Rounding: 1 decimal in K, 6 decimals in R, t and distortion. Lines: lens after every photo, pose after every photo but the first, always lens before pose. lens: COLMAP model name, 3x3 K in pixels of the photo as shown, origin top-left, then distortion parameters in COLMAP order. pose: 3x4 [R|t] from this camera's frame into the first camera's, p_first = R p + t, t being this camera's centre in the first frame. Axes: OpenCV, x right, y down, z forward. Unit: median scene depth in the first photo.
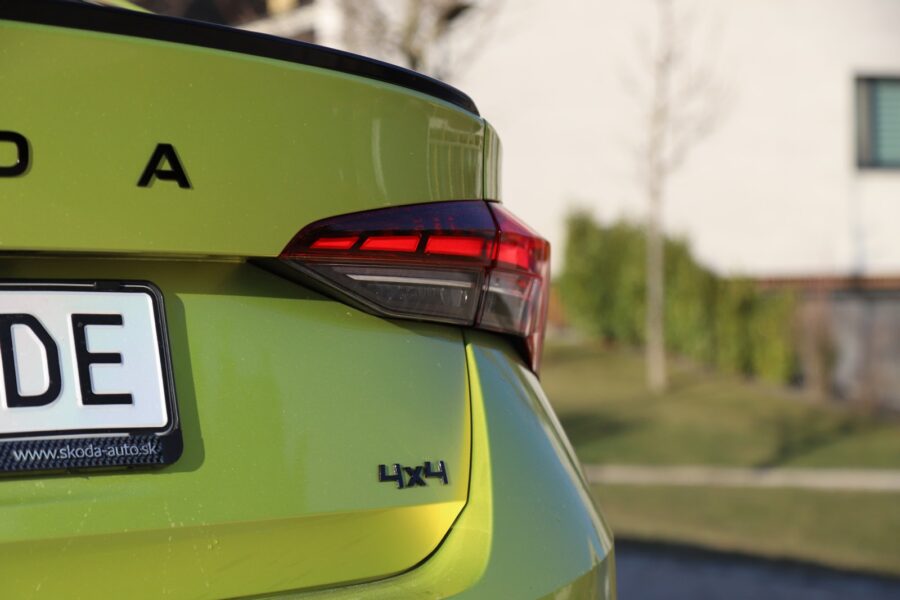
lens RADIAL K [[2170.5, 0, 451.0], [0, 2170.5, 300.7], [0, 0, 1]] dist [0.484828, 0.000000]
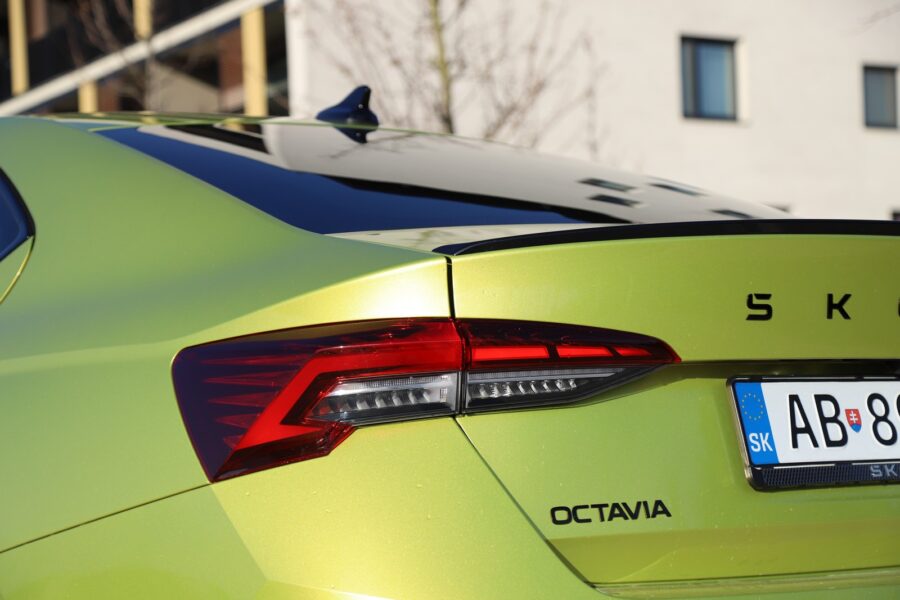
lens RADIAL K [[1888.6, 0, 445.4], [0, 1888.6, 305.2], [0, 0, 1]] dist [0.397939, 0.000000]
pose [[0.998583, -0.002811, 0.053138, -0.715251], [0.005050, 0.999103, -0.042054, -0.002342], [-0.052973, 0.042263, 0.997701, -0.621875]]
